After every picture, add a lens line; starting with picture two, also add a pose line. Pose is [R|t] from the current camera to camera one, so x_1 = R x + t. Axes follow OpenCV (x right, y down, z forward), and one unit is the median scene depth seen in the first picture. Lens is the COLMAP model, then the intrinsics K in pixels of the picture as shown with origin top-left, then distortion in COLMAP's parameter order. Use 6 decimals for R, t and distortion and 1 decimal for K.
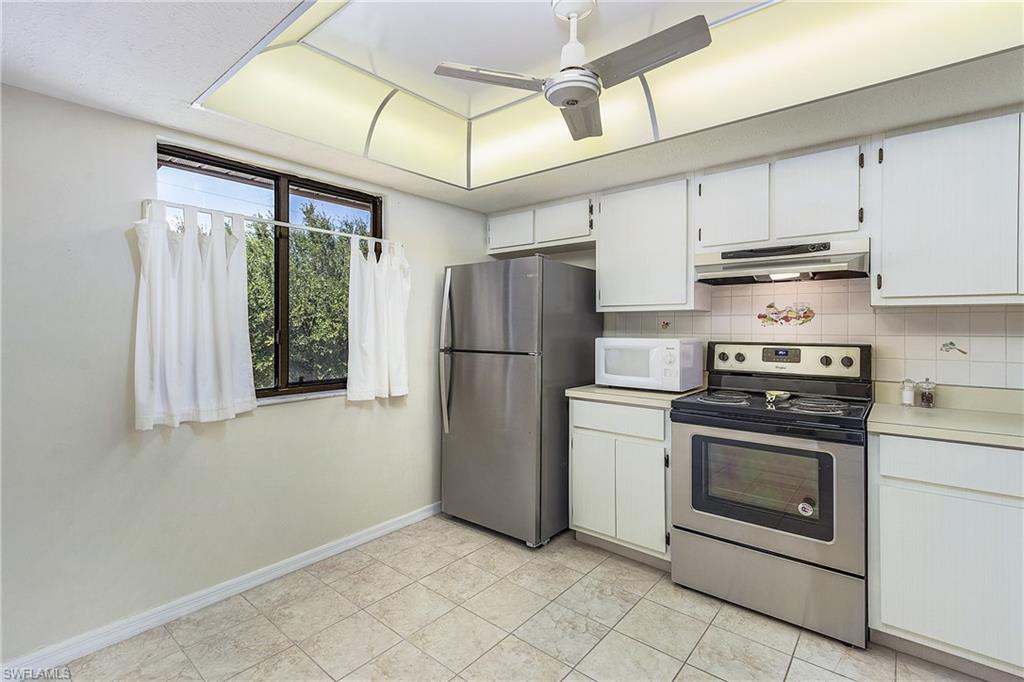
lens RADIAL K [[473.7, 0, 501.0], [0, 473.7, 326.5], [0, 0, 1]] dist [0.002047, -0.000022]
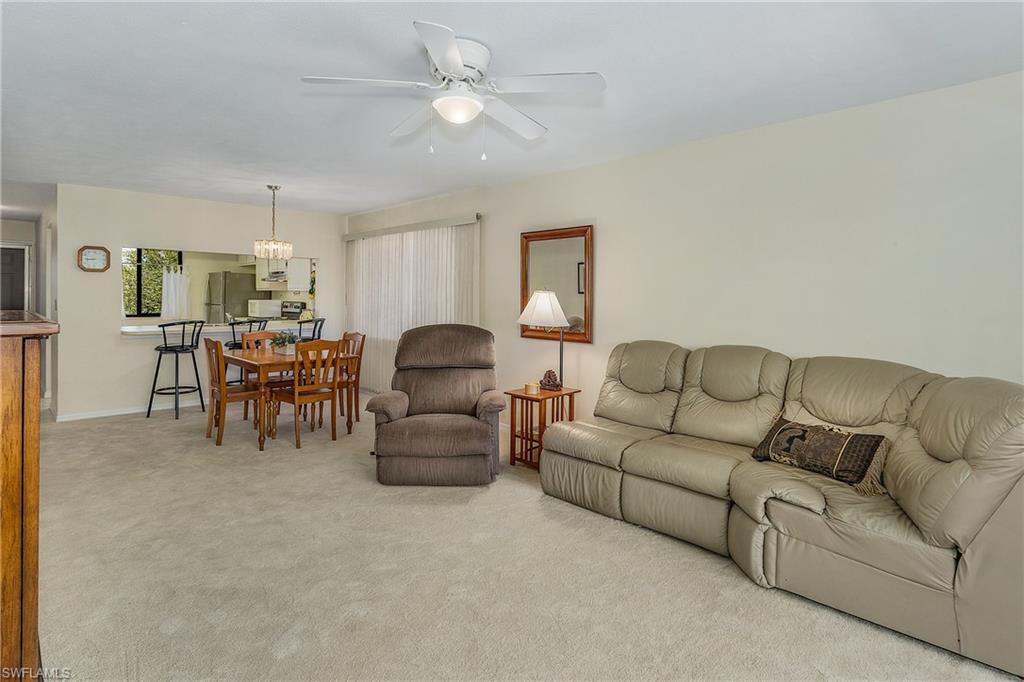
lens RADIAL K [[524.5, 0, 513.3], [0, 524.5, 299.7], [0, 0, 1]] dist [-0.003516, -0.001726]
pose [[0.996559, 0.008044, -0.082494, 2.236229], [-0.007555, 0.999952, 0.006241, -0.009517], [0.082540, -0.005596, 0.996572, -2.186741]]
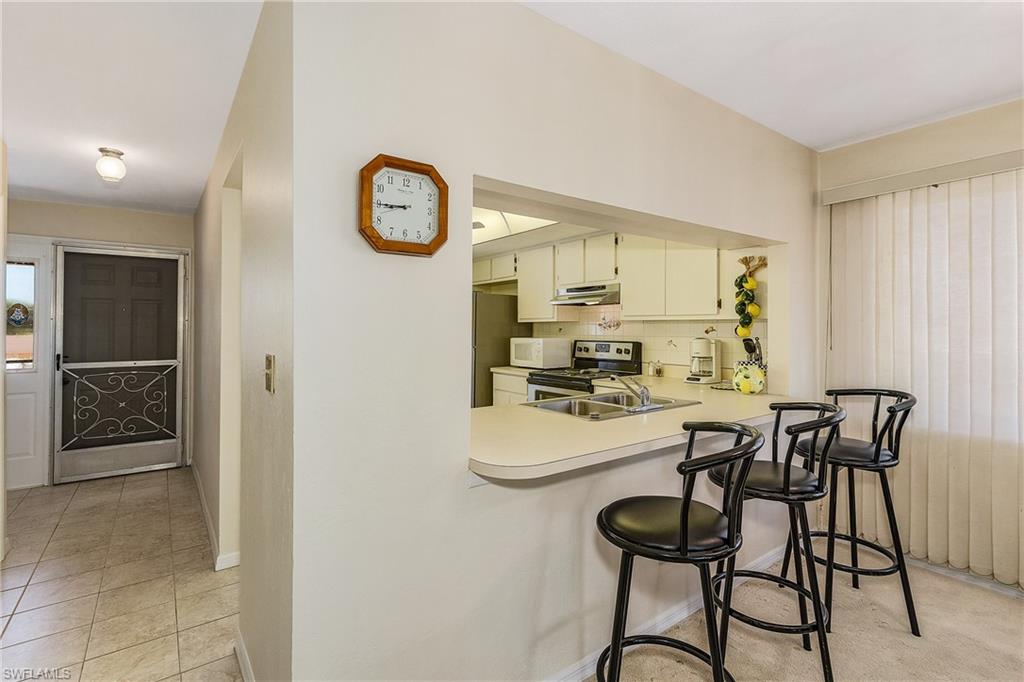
lens RADIAL K [[473.7, 0, 501.0], [0, 473.7, 326.5], [0, 0, 1]] dist [0.002047, -0.000022]
pose [[0.971835, -0.006454, -0.235574, 0.622866], [0.006033, 0.999979, -0.002509, -0.014564], [0.235585, 0.001017, 0.971853, -0.725751]]
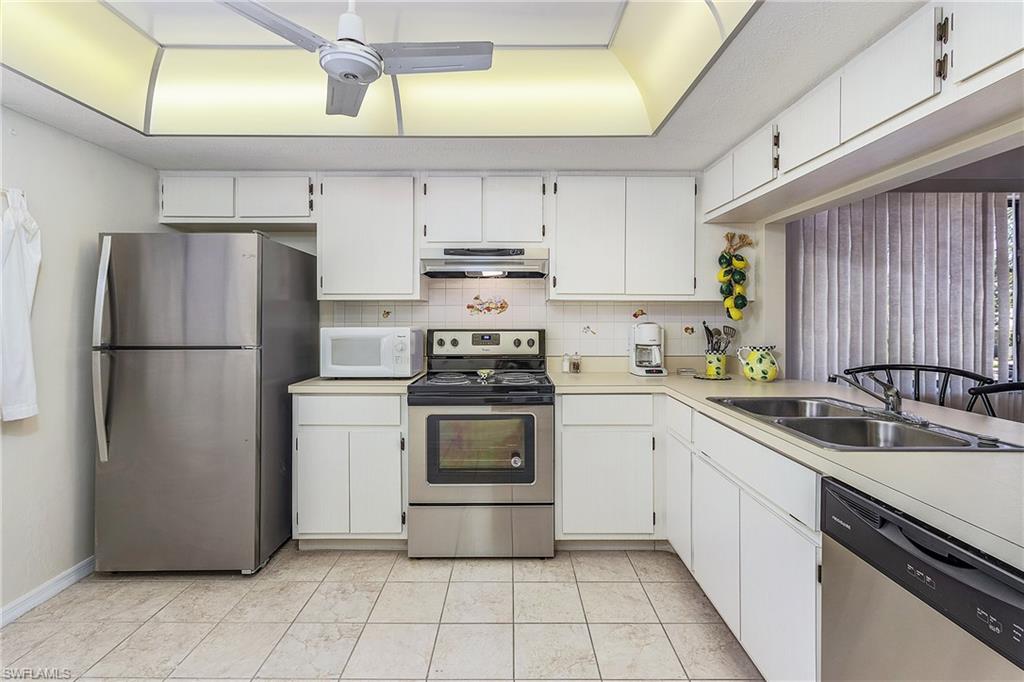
lens RADIAL K [[475.4, 0, 512.4], [0, 475.4, 318.2], [0, 0, 1]] dist [-0.000775, -0.000140]
pose [[0.759421, -0.003150, 0.650591, -0.135902], [0.000962, 0.999993, 0.003719, 0.002654], [-0.650598, -0.002198, 0.759419, 0.045196]]
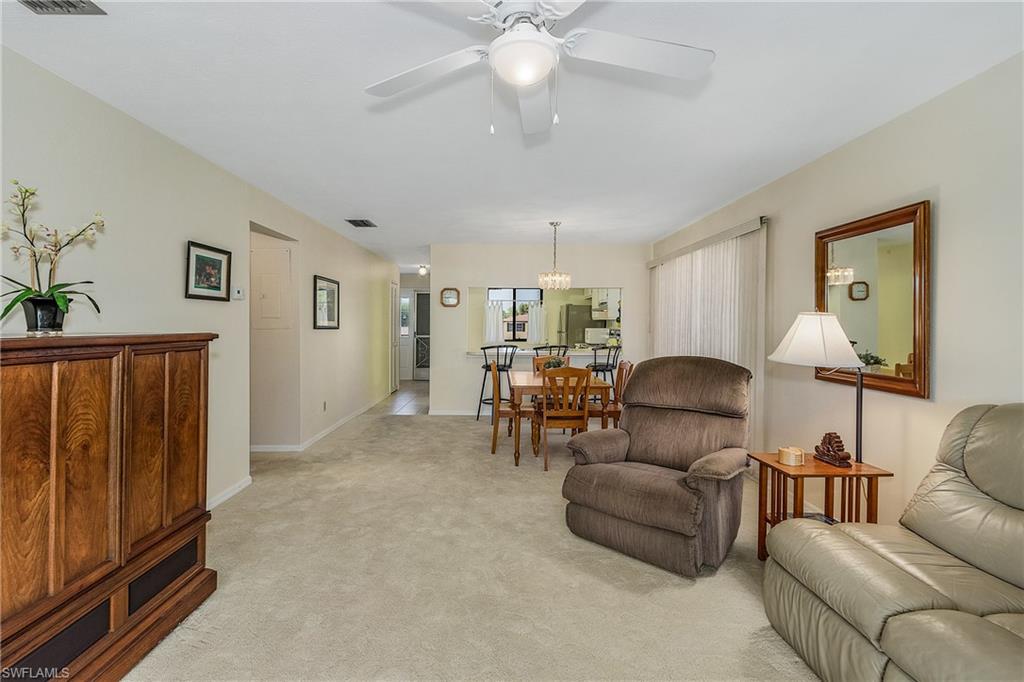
lens RADIAL K [[473.7, 0, 501.0], [0, 473.7, 326.5], [0, 0, 1]] dist [0.002047, -0.000022]
pose [[0.649417, 0.004240, -0.760420, 2.512114], [-0.002094, 0.999991, 0.003787, 0.000018], [0.760429, -0.000867, 0.649420, -1.693862]]
